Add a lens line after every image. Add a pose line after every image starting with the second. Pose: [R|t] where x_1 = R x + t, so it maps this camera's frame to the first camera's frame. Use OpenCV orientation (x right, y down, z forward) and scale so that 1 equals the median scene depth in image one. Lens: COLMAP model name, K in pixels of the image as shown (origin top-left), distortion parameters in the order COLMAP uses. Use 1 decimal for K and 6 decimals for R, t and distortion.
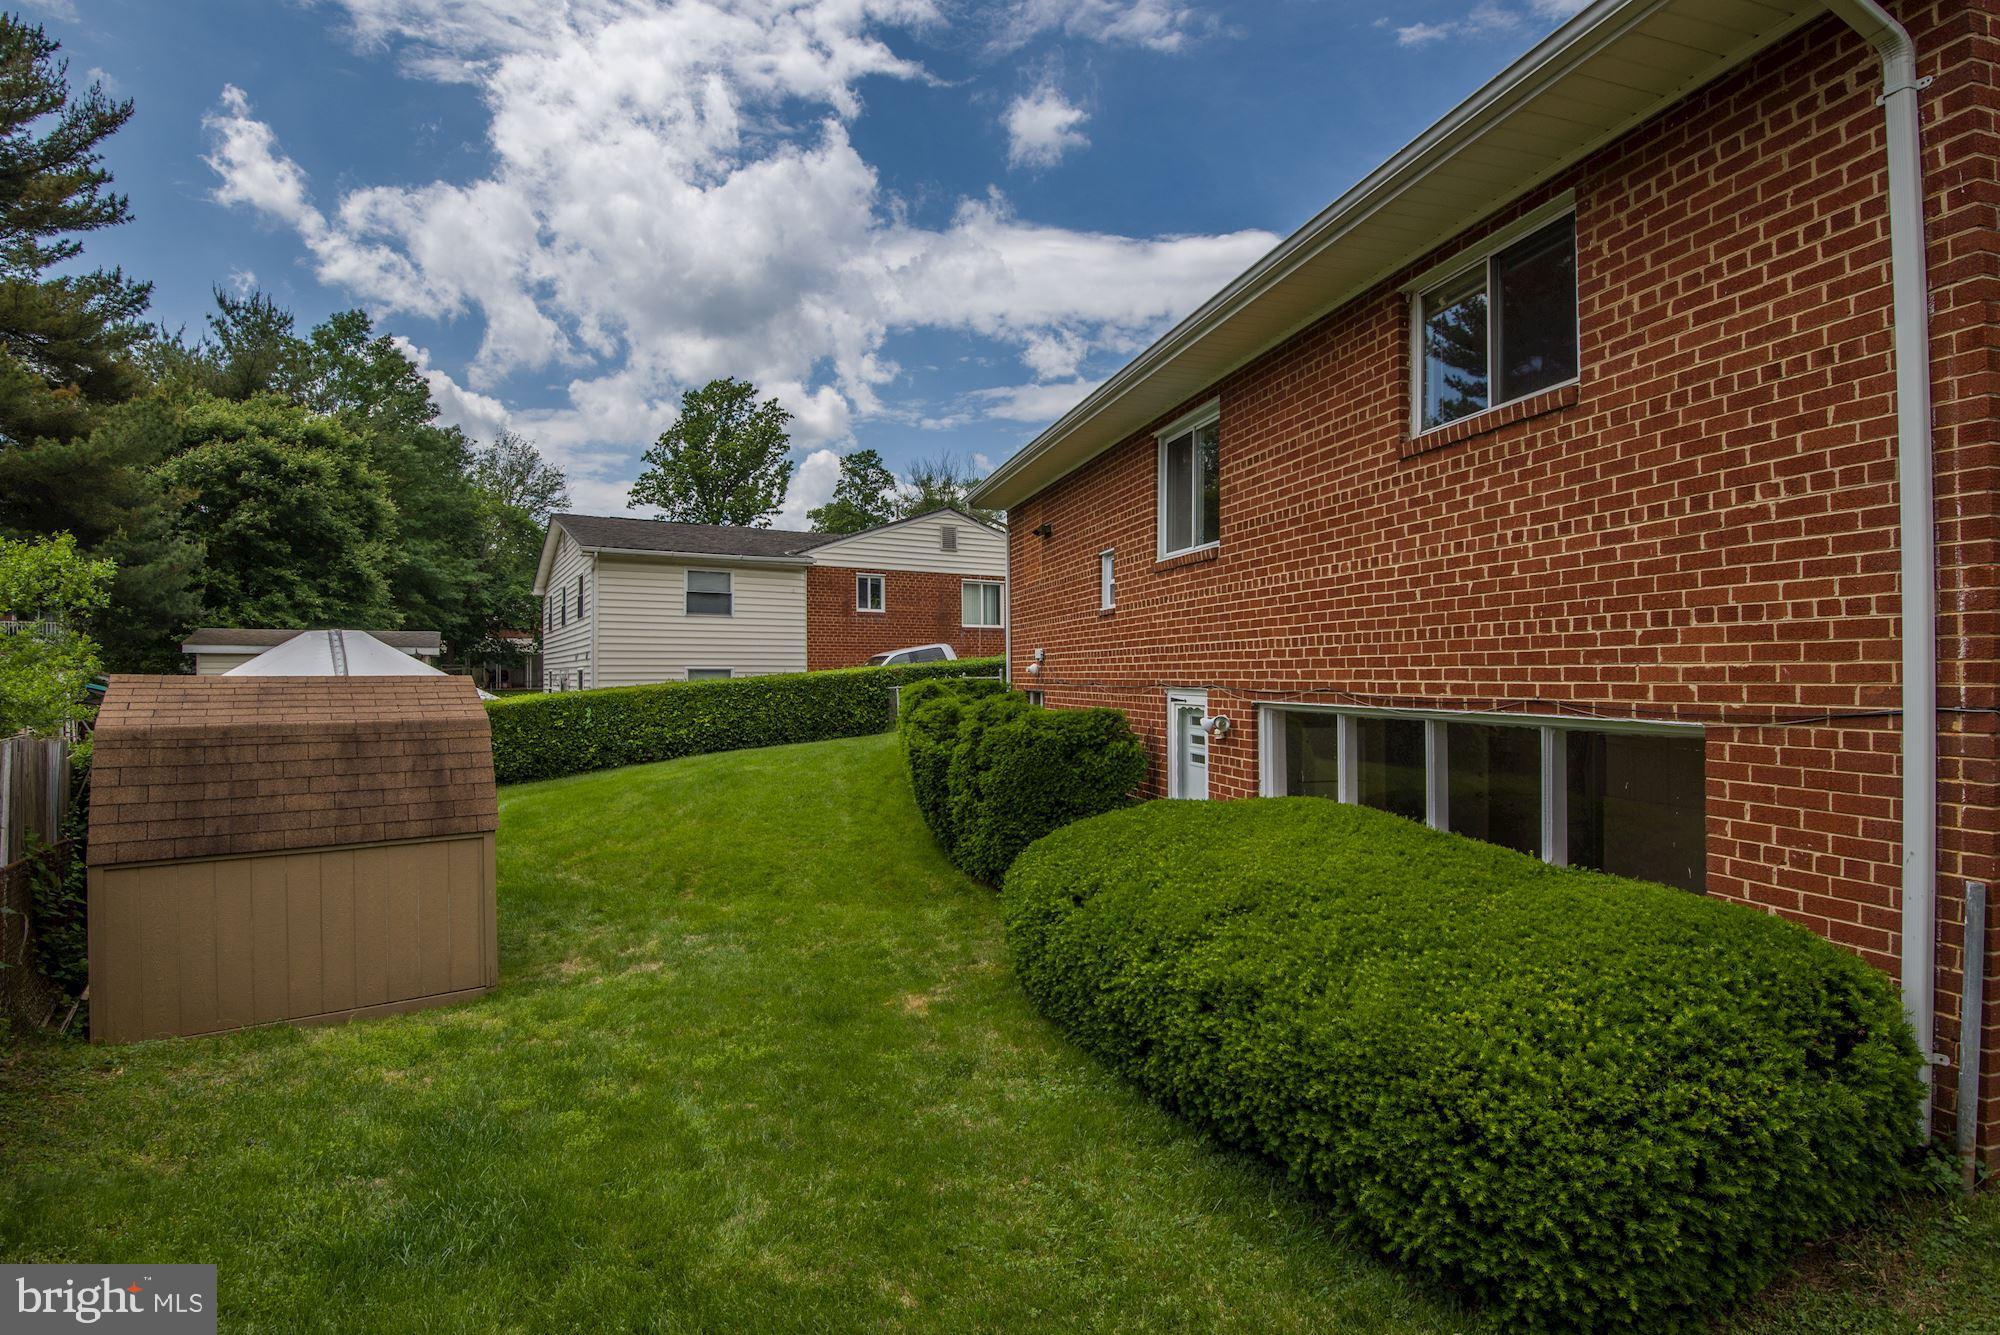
lens RADIAL K [[971.9, 0, 1013.1], [0, 971.9, 647.4], [0, 0, 1]] dist [-0.008663, -0.010991]
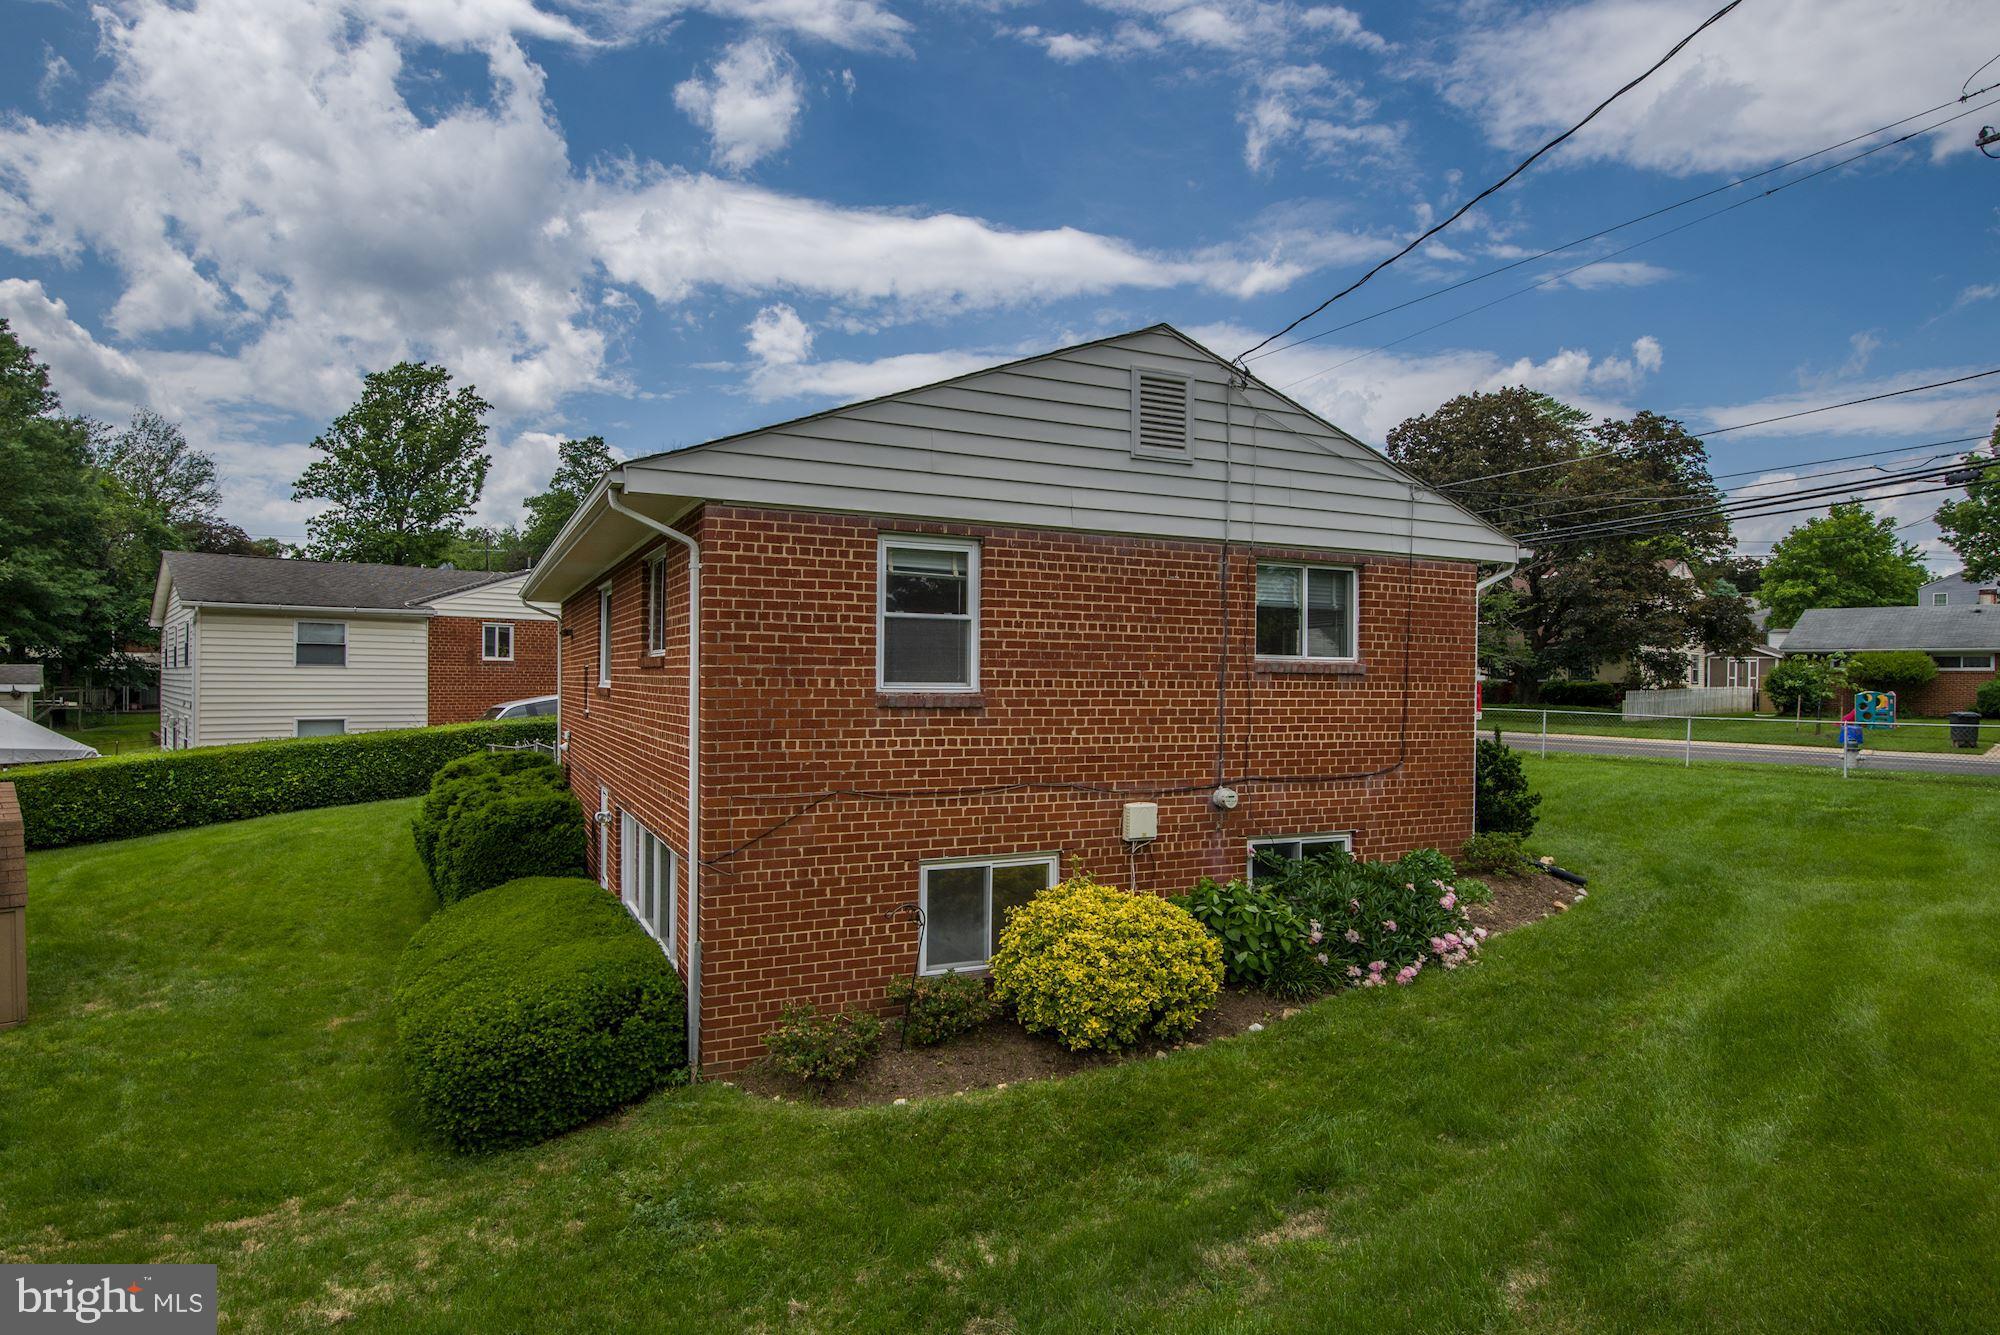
lens RADIAL K [[1058.5, 0, 992.3], [0, 1058.5, 662.1], [0, 0, 1]] dist [-0.043470, -0.003914]
pose [[0.980181, 0.012800, 0.197690, 0.149086], [-0.015036, 0.999839, 0.009811, -0.054720], [-0.197533, -0.012589, 0.980215, -0.189441]]
